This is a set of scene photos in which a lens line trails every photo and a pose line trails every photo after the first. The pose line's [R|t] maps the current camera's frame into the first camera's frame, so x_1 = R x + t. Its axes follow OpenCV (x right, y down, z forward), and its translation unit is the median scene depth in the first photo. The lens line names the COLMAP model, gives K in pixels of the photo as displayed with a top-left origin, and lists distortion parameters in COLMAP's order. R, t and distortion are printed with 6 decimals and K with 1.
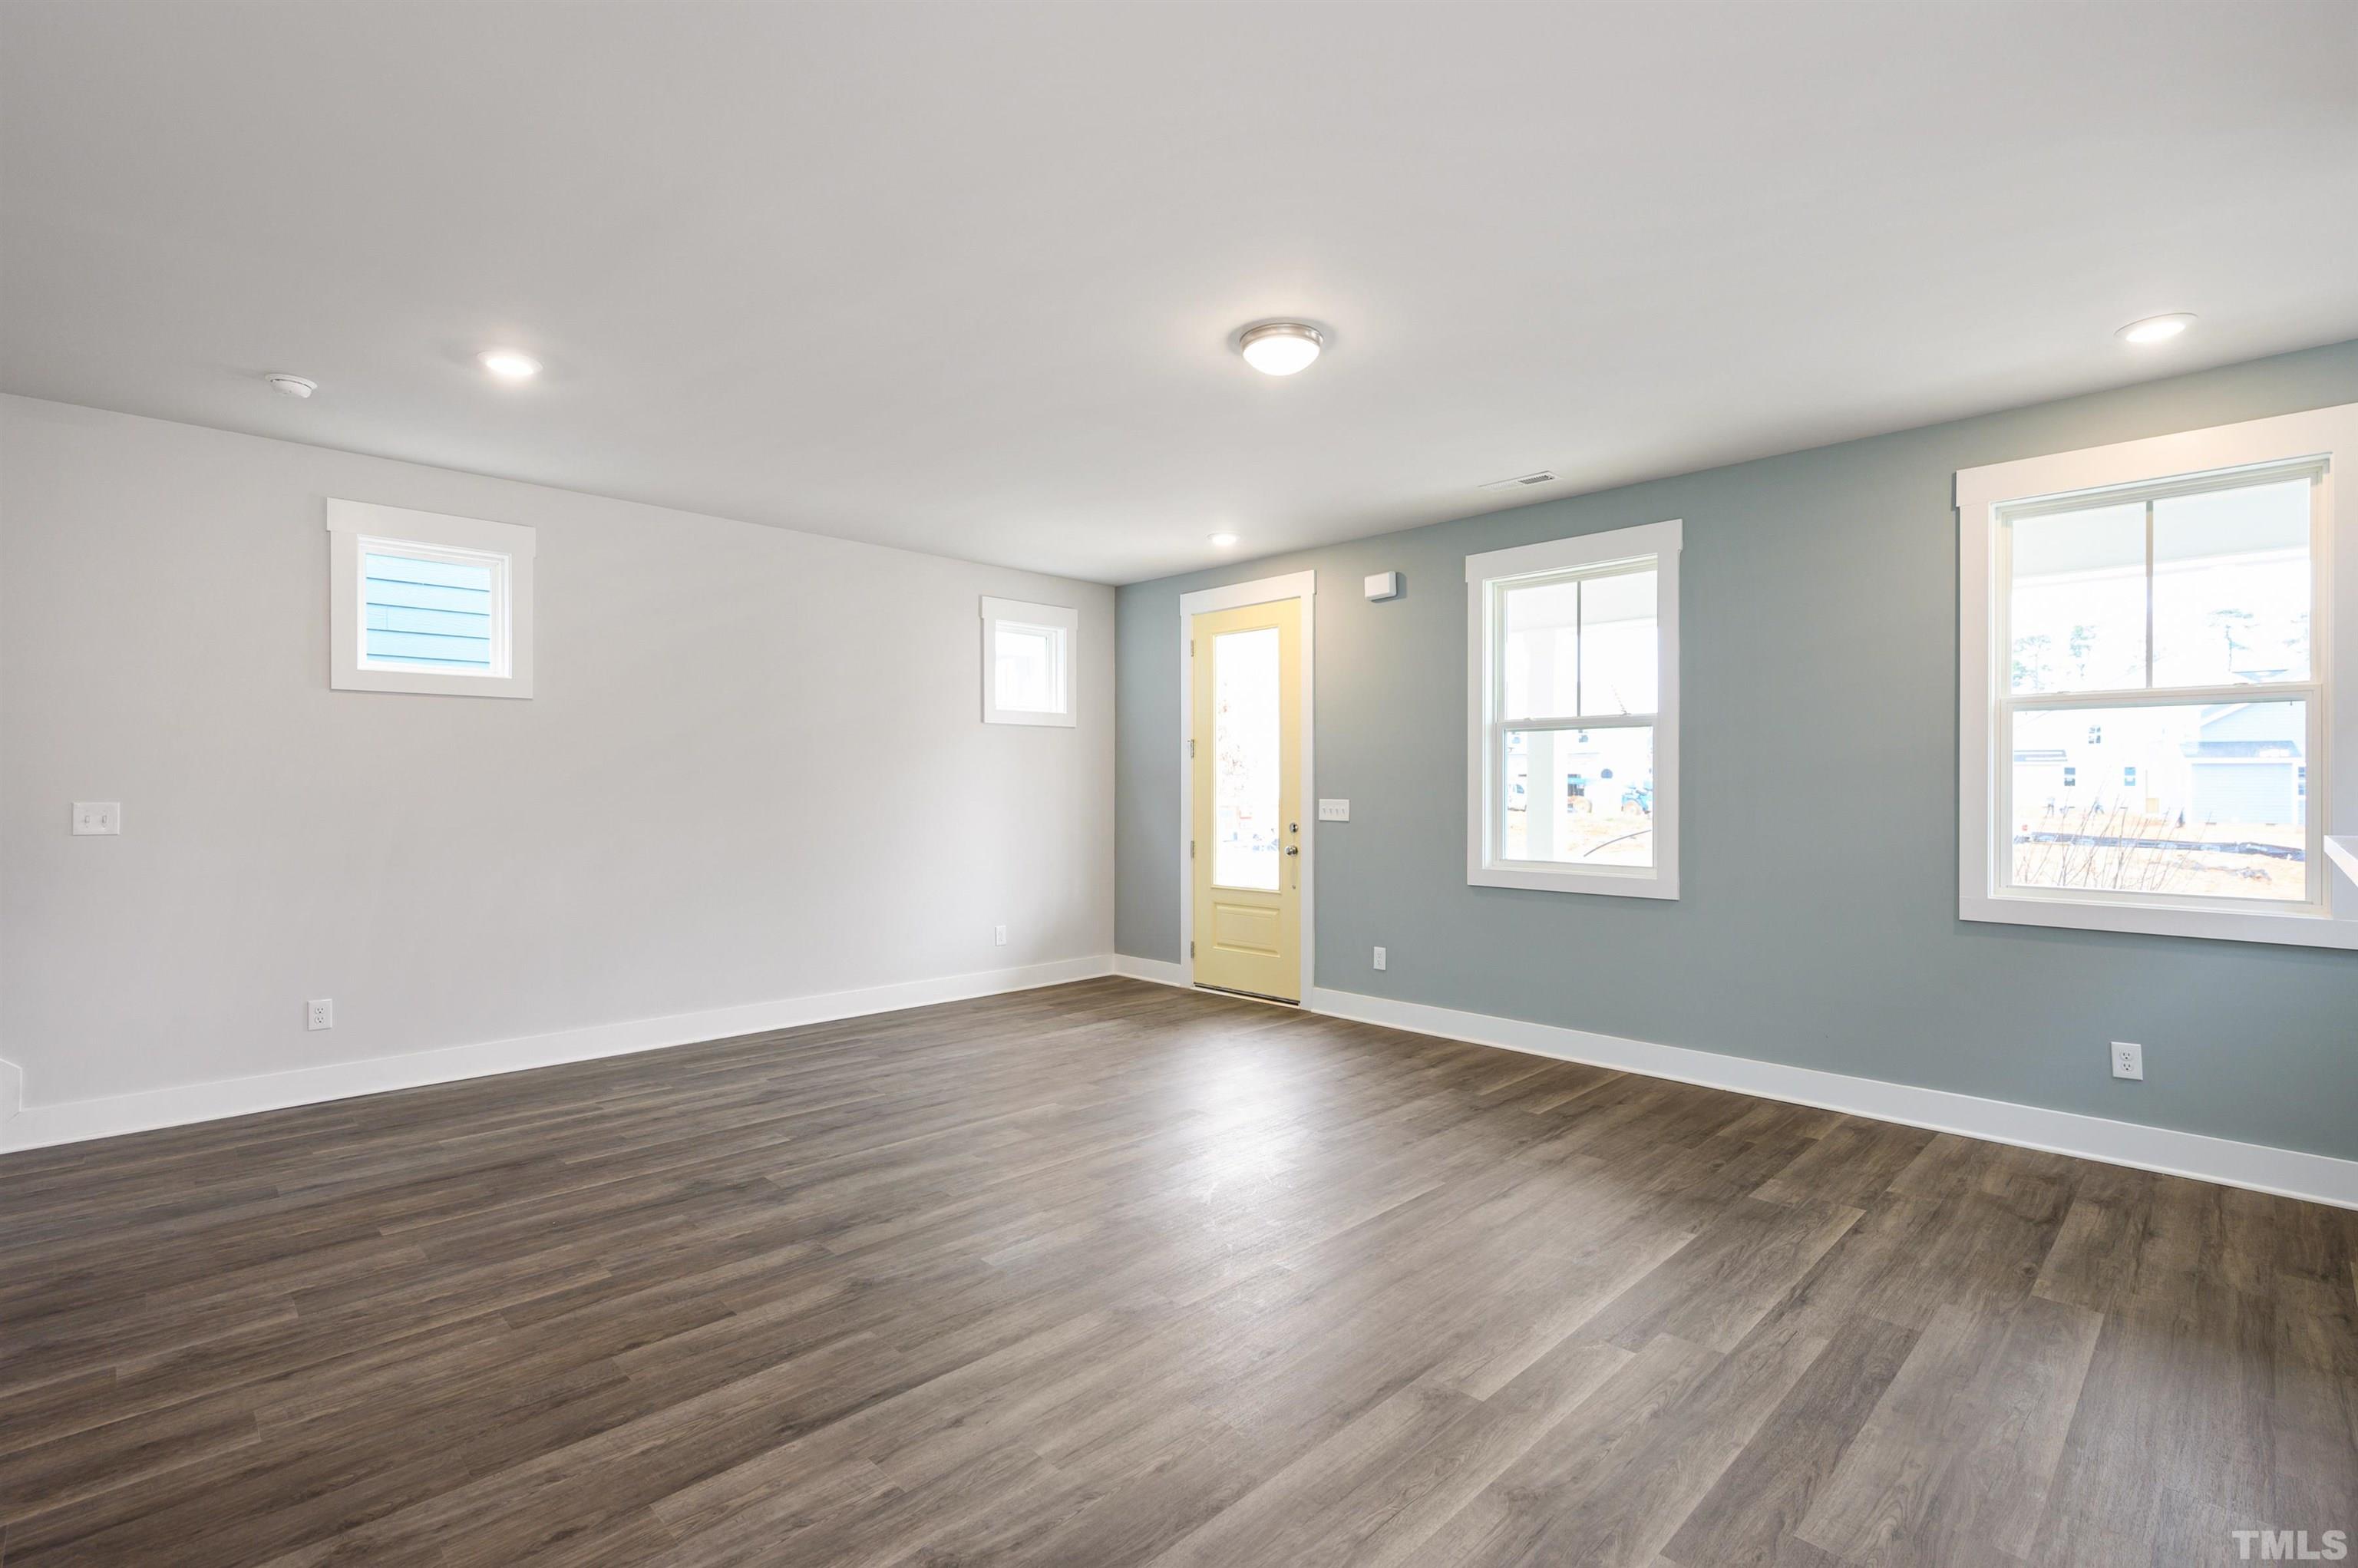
lens RADIAL K [[1073.6, 0, 1175.6], [0, 1073.6, 794.0], [0, 0, 1]] dist [-0.000545, -0.000372]
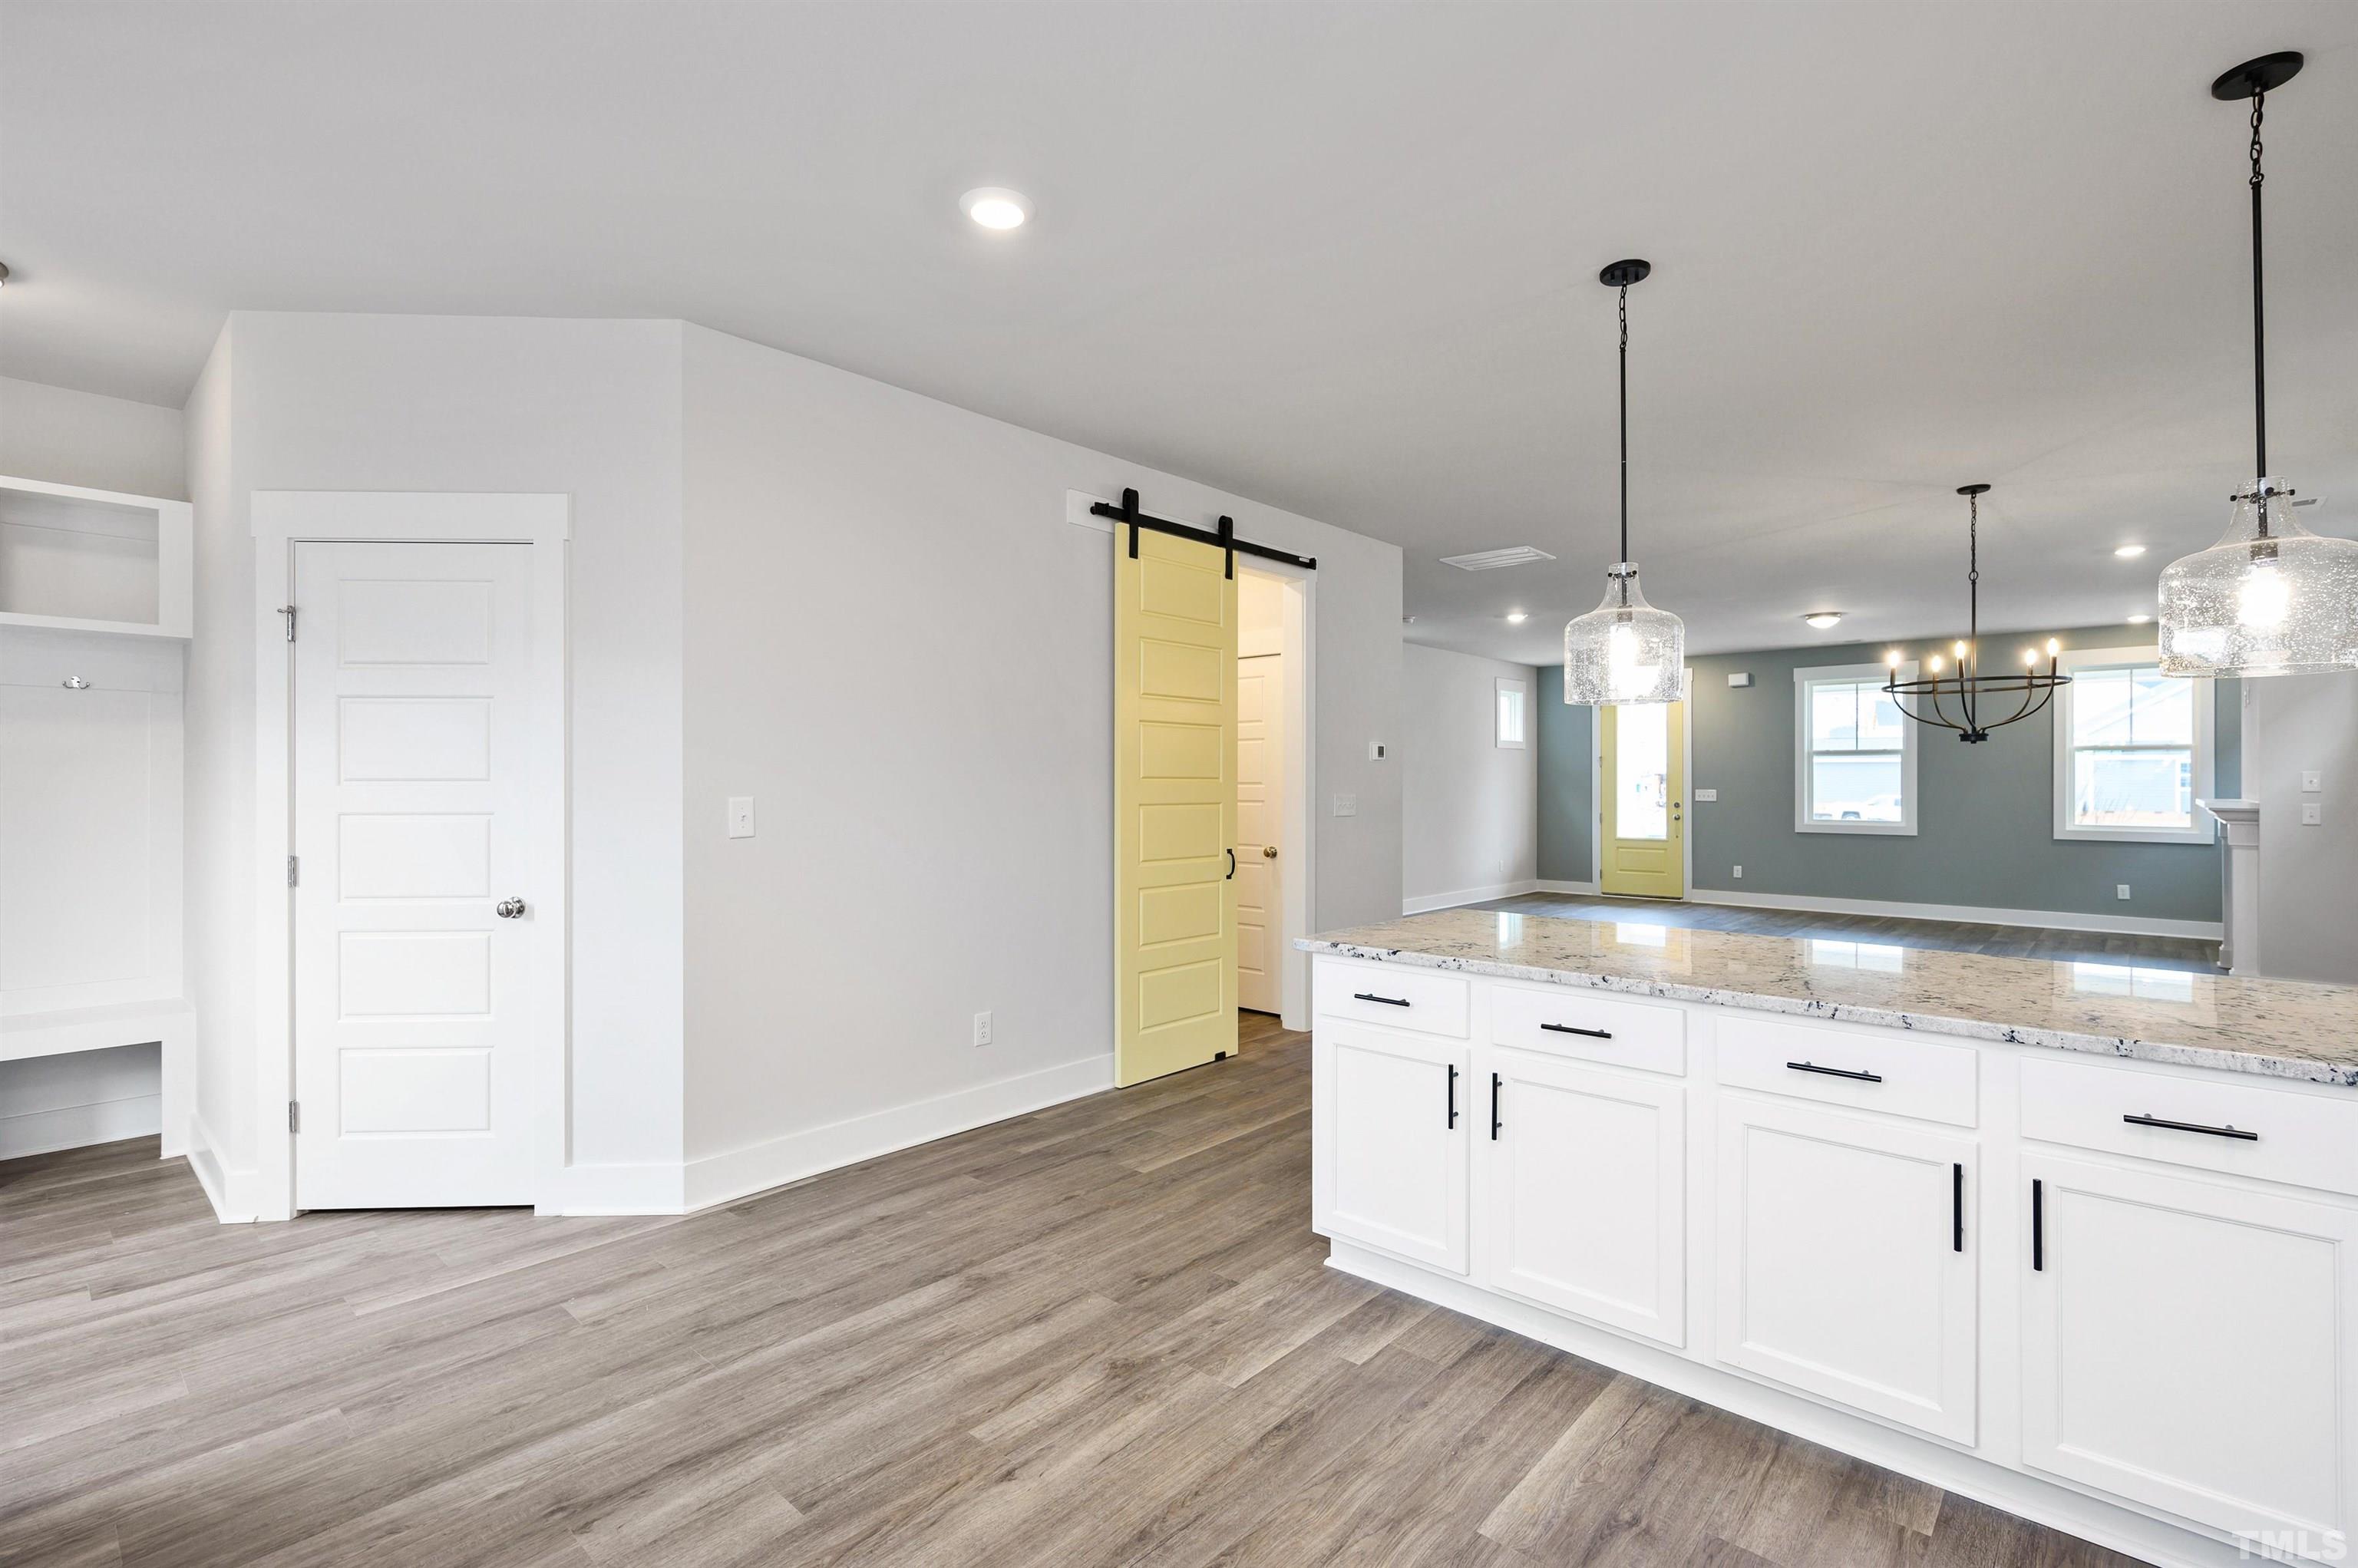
lens RADIAL K [[1082.4, 0, 1176.2], [0, 1082.4, 777.4], [0, 0, 1]] dist [0.003143, 0.000167]
pose [[0.998022, 0.000378, 0.062871, -1.163008], [0.000182, 0.999960, -0.008904, 0.000084], [-0.062872, 0.008898, 0.997982, -1.094135]]
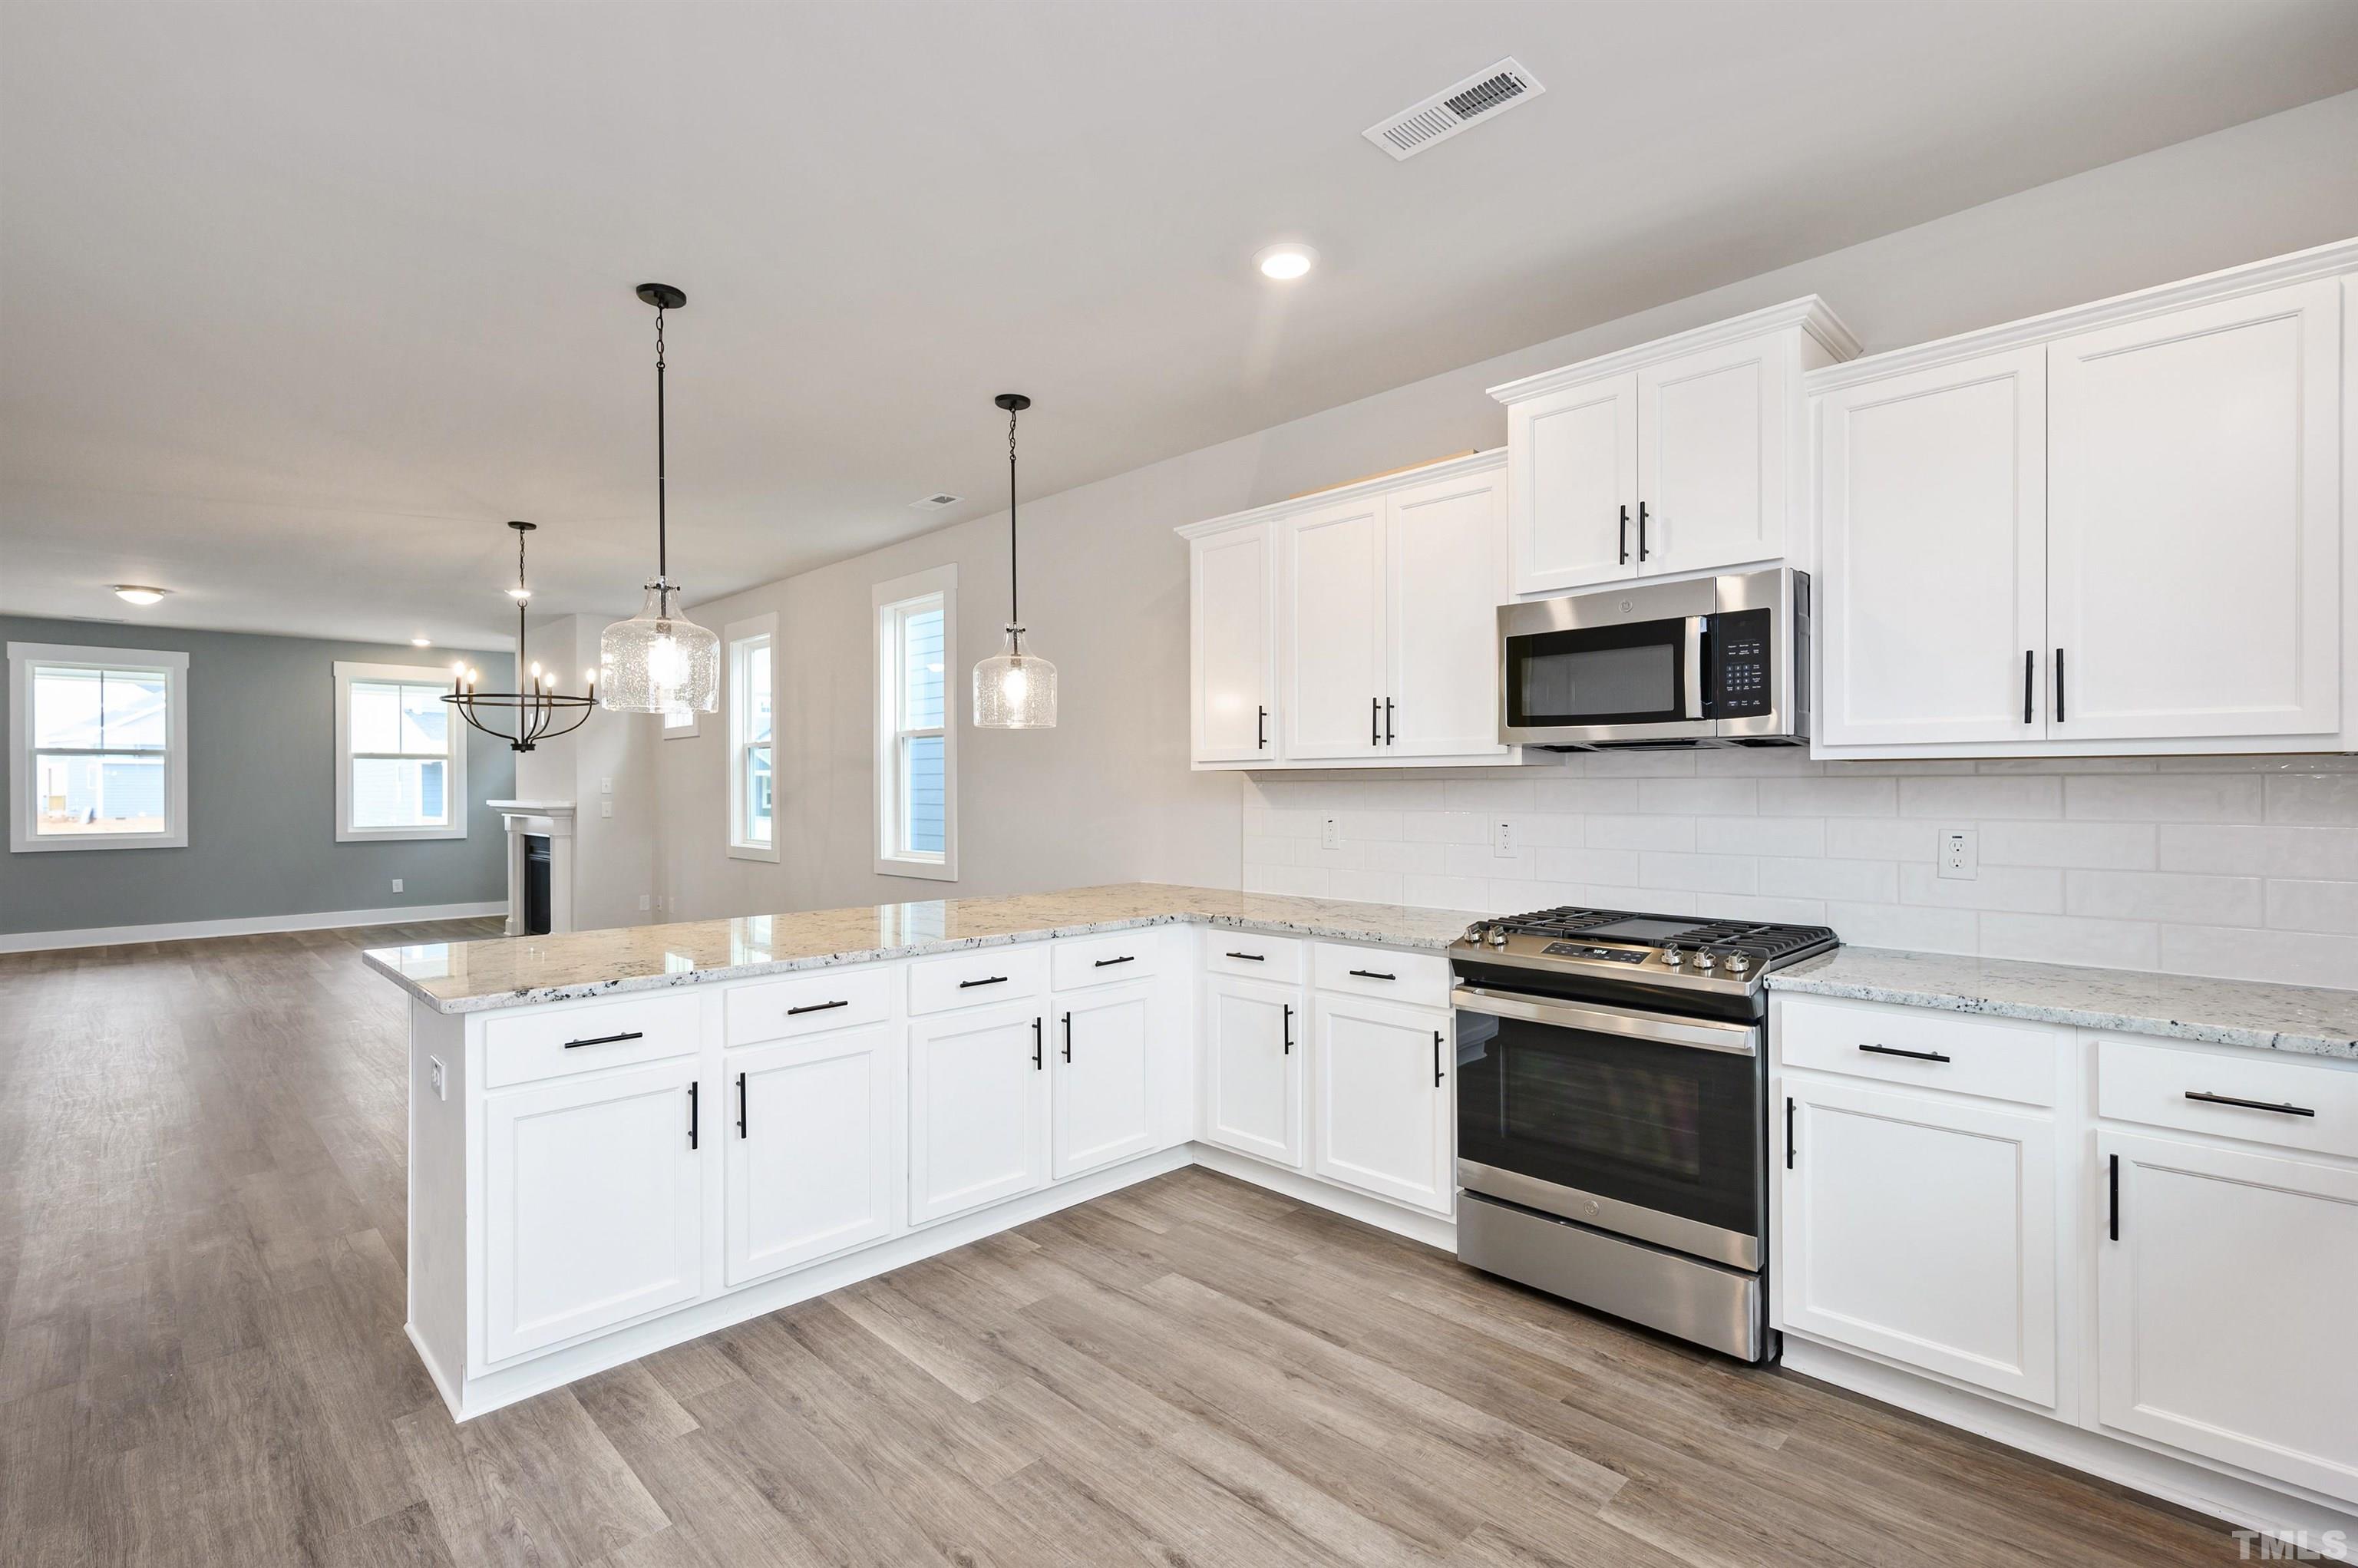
lens RADIAL K [[1080.9, 0, 1178.8], [0, 1080.9, 785.2], [0, 0, 1]] dist [0.002539, 0.000224]
pose [[-0.008242, -0.001317, 0.999965, -1.514453], [0.007722, 0.999969, 0.001381, -0.002485], [-0.999936, 0.007733, -0.008231, -0.788435]]
